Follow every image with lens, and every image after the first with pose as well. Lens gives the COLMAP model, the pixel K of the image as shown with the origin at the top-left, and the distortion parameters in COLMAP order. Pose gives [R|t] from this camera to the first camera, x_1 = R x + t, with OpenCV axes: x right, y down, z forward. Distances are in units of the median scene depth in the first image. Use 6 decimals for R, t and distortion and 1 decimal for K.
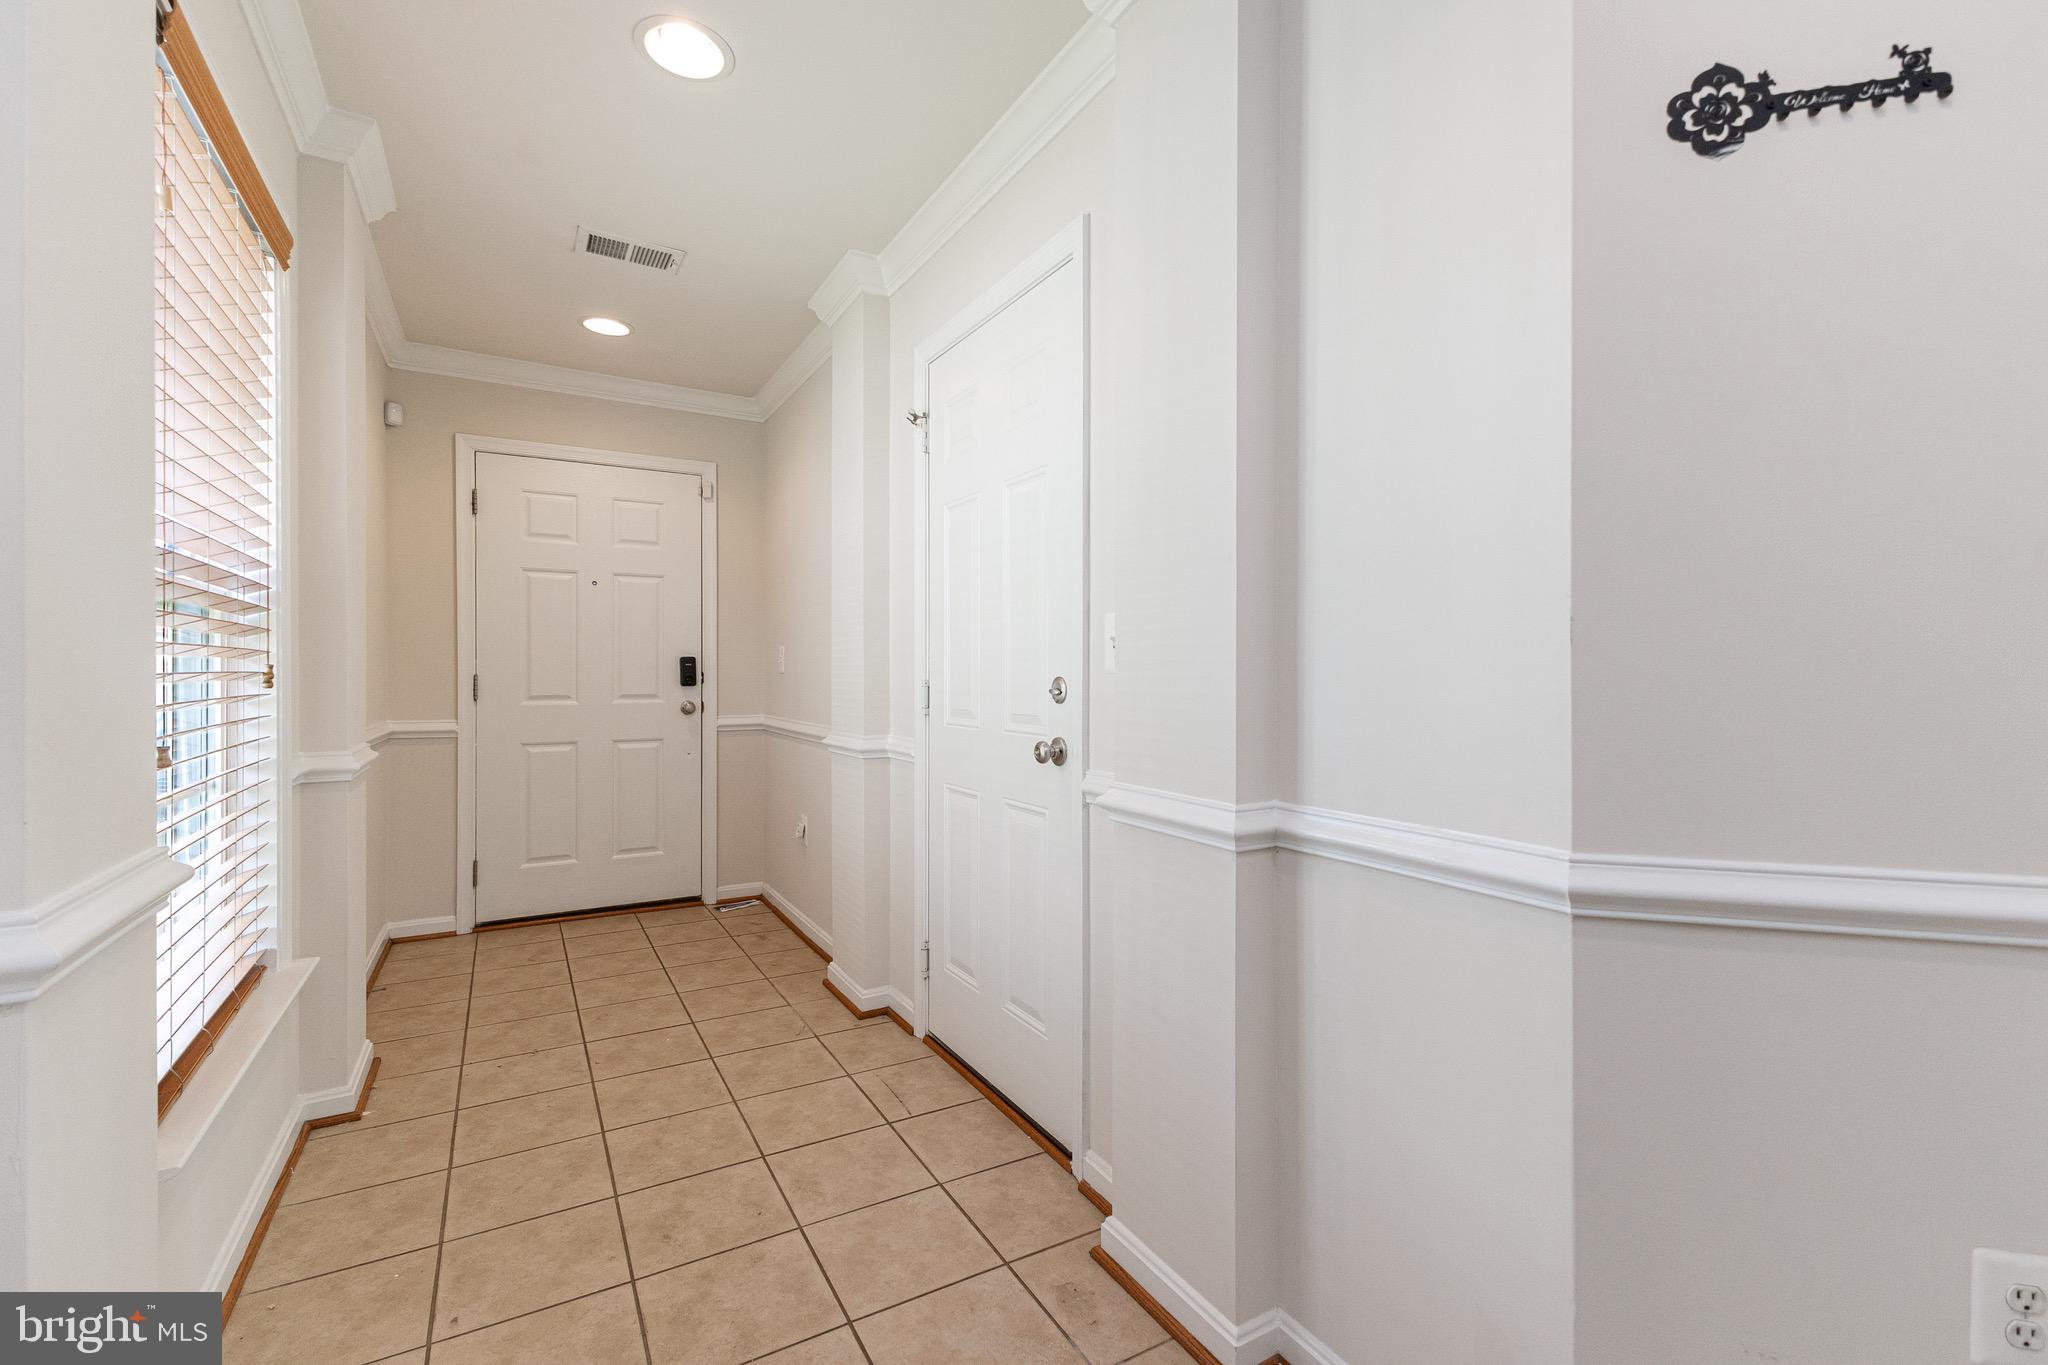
lens RADIAL K [[872.1, 0, 1025.2], [0, 872.1, 671.5], [0, 0, 1]] dist [0.009791, -0.000560]
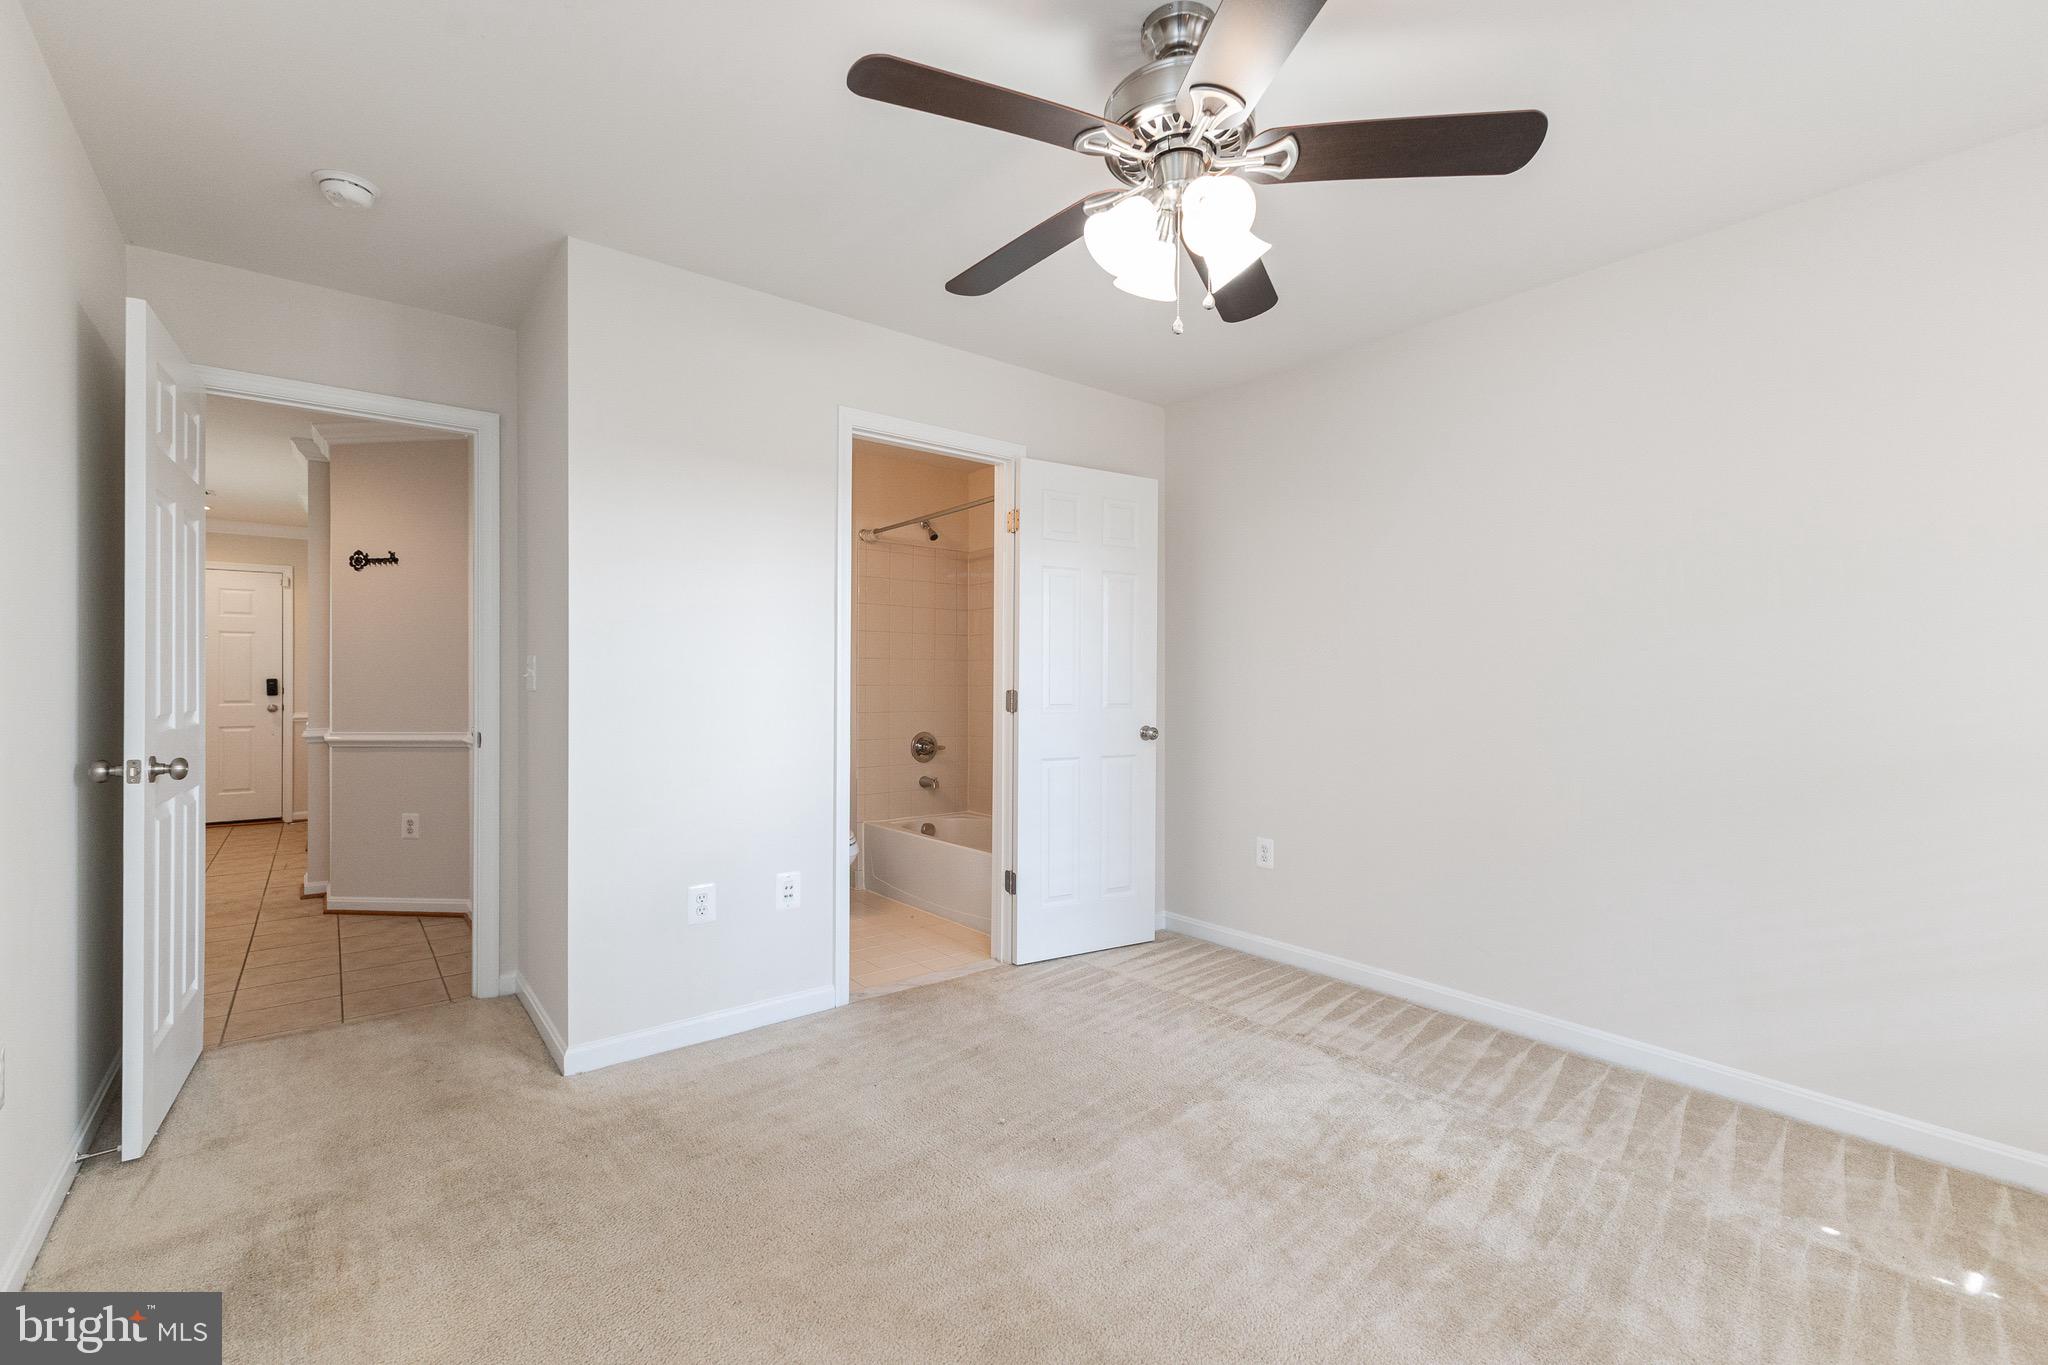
lens RADIAL K [[872.1, 0, 1024.4], [0, 872.1, 680.9], [0, 0, 1]] dist [0.009791, -0.000560]
pose [[0.990298, -0.005459, 0.138849, 0.844861], [0.005505, 0.999985, 0.000052, -0.004508], [-0.138847, 0.000713, 0.990314, -0.925095]]
